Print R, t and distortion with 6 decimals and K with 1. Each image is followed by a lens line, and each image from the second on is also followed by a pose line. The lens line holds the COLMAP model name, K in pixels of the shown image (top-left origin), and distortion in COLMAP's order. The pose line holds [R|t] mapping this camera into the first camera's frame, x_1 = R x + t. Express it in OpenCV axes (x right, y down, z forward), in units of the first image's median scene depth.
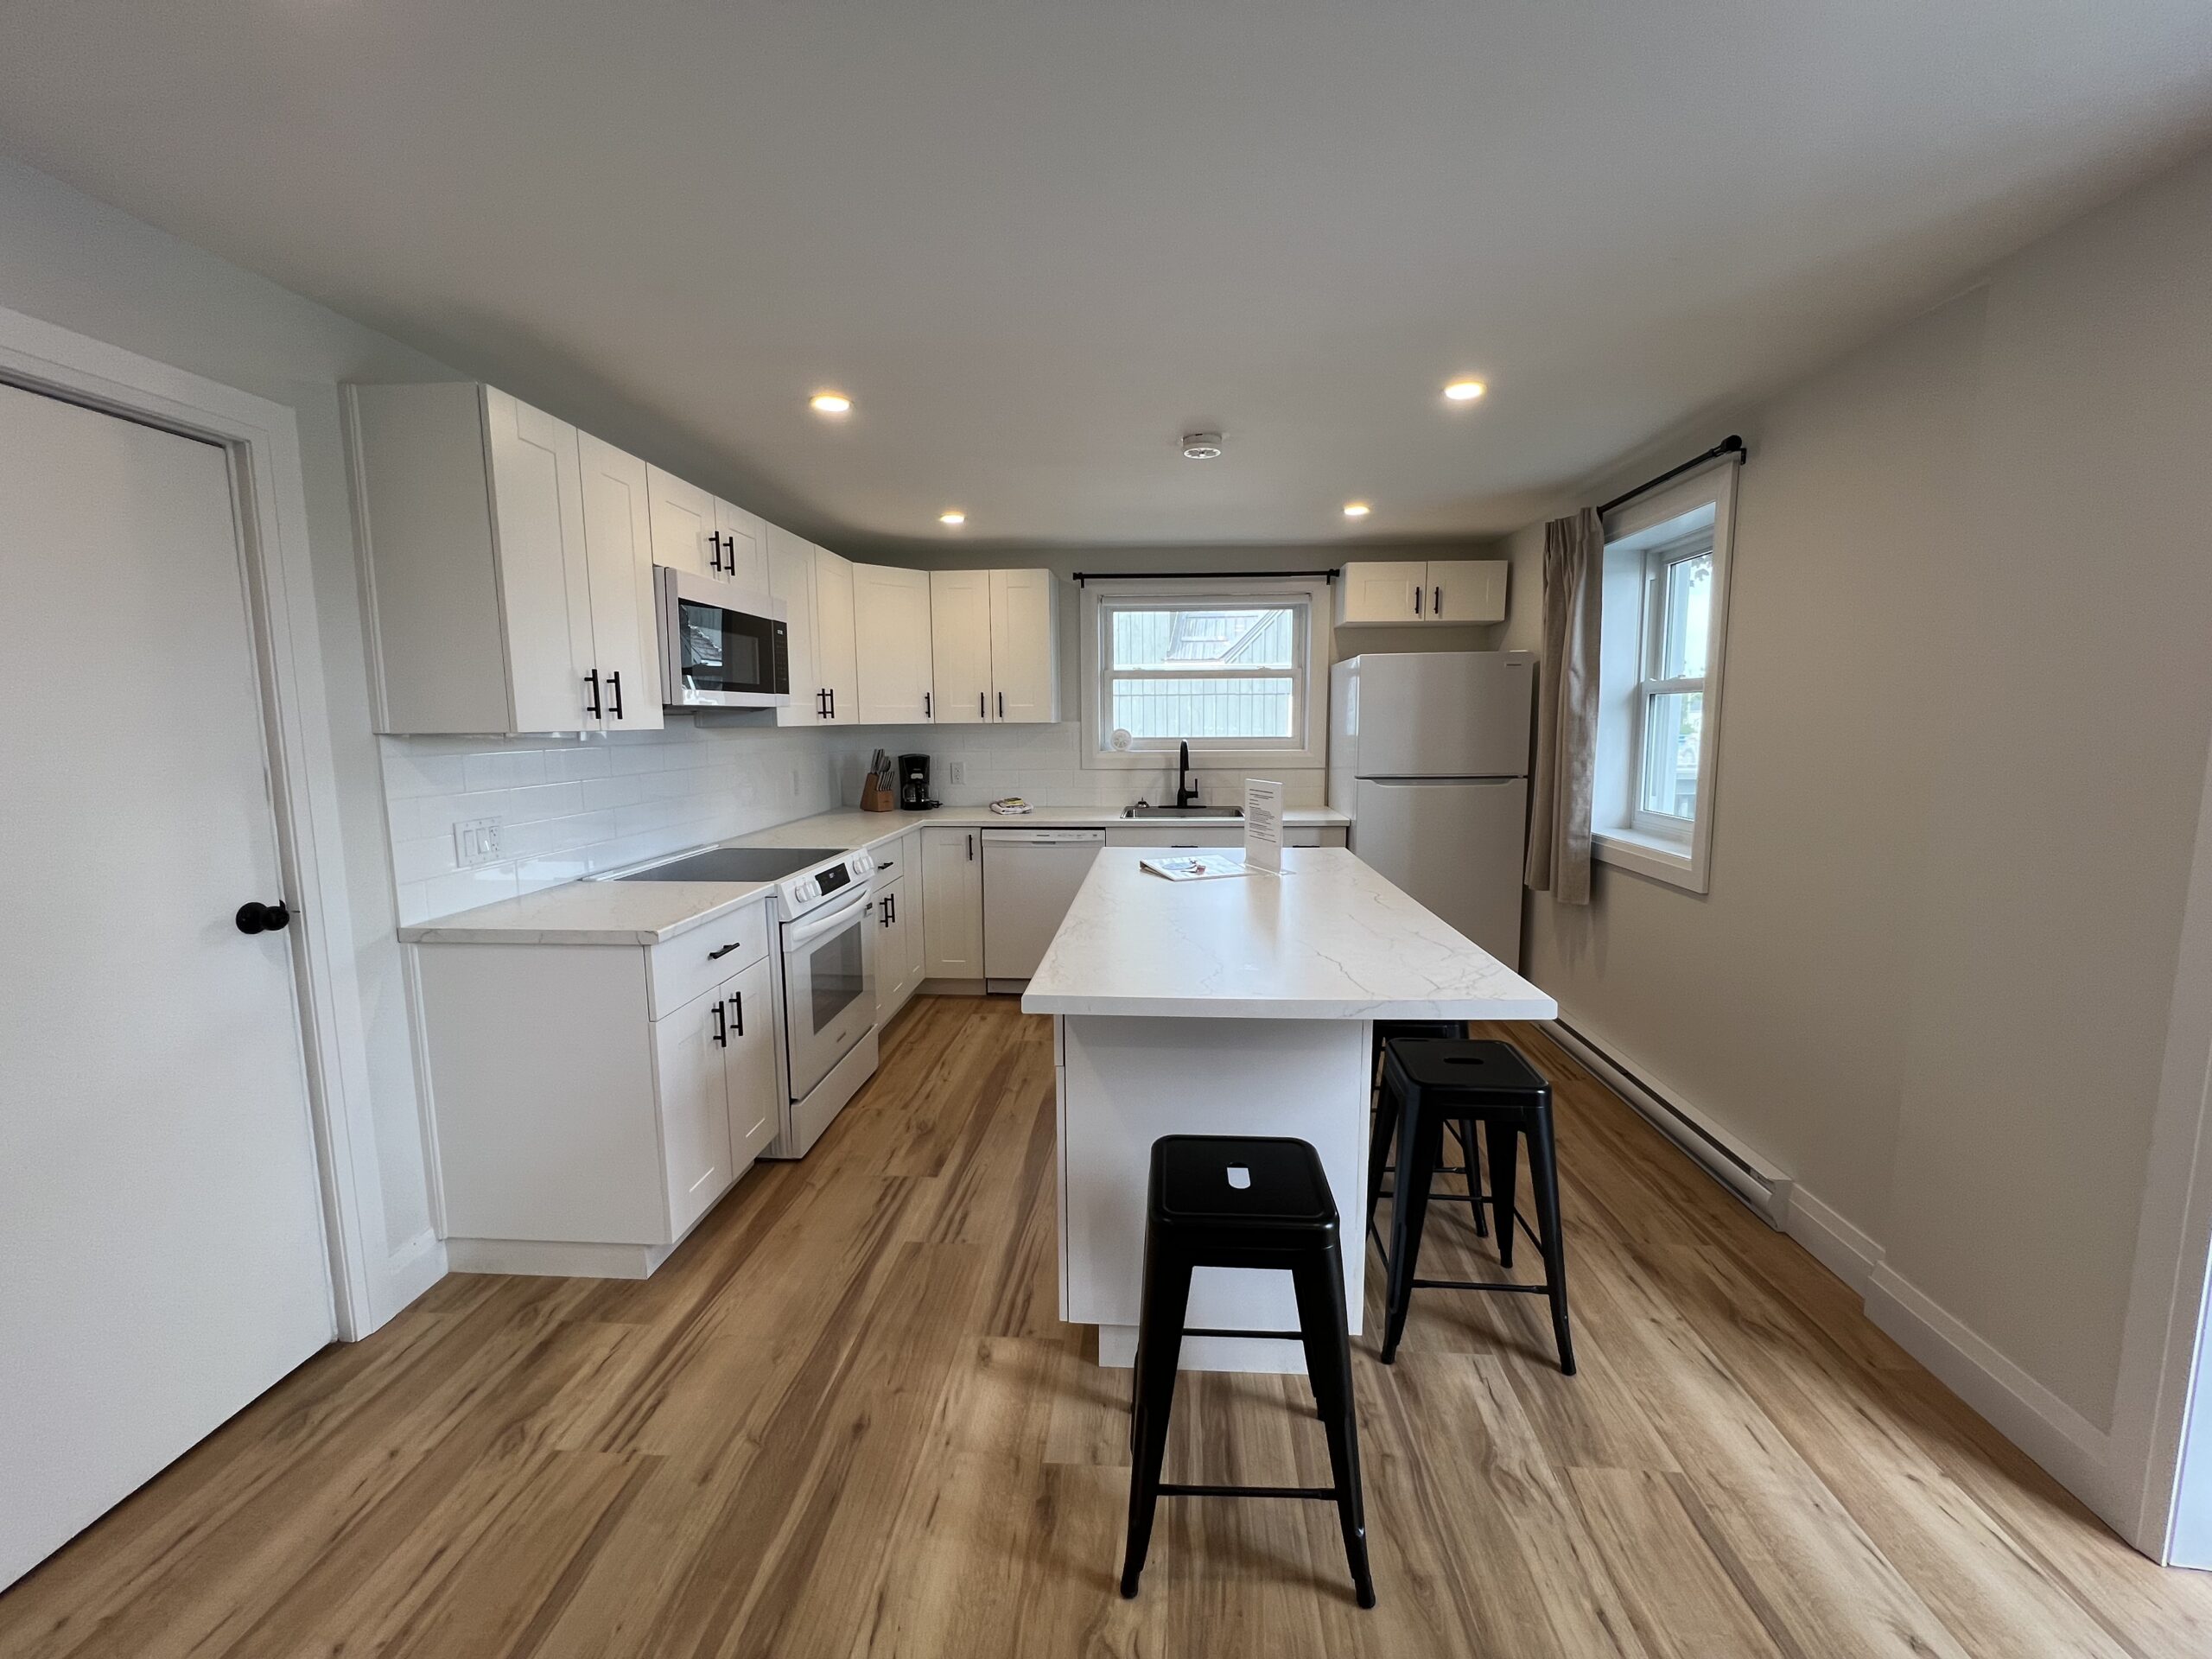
lens RADIAL K [[883.4, 0, 1106.0], [0, 883.4, 829.5], [0, 0, 1]] dist [0.003901, 0.000194]
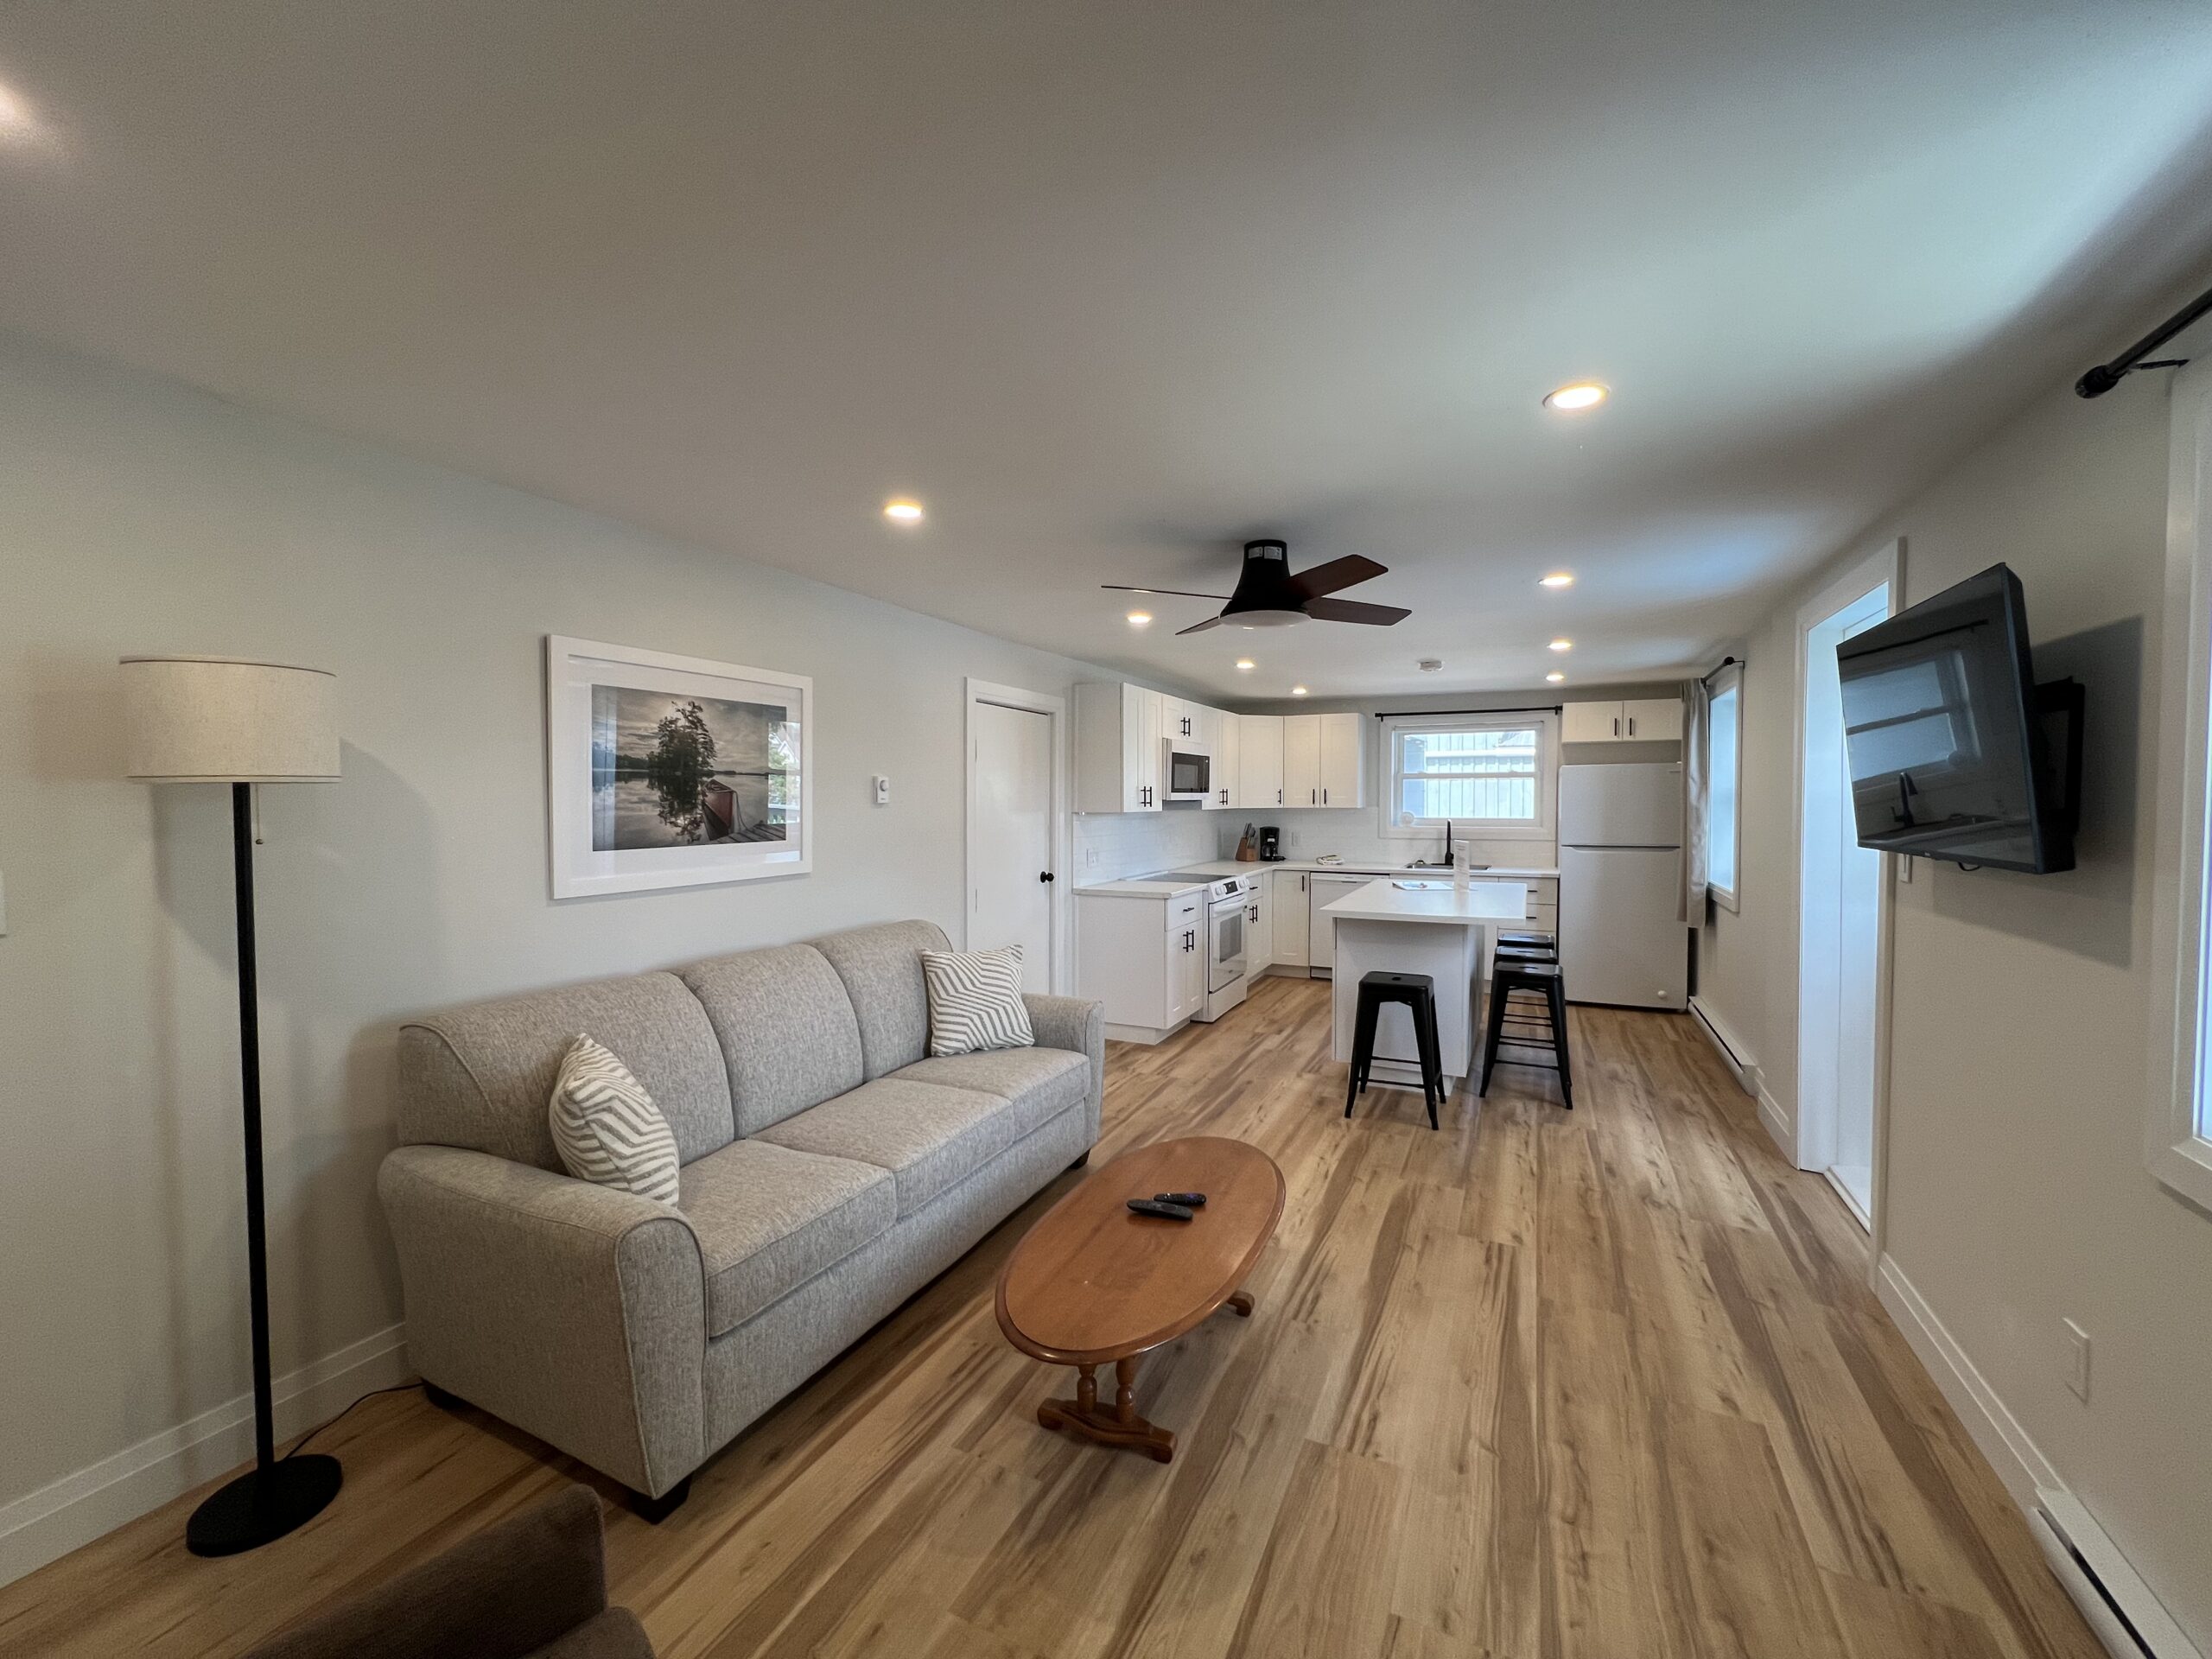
lens RADIAL K [[890.1, 0, 1109.8], [0, 890.1, 834.2], [0, 0, 1]] dist [-0.000868, -0.000089]
pose [[0.930315, 0.018122, -0.366312, 0.186758], [-0.048976, 0.995972, -0.075110, 0.115294], [0.363476, 0.087817, 0.927455, -1.079711]]
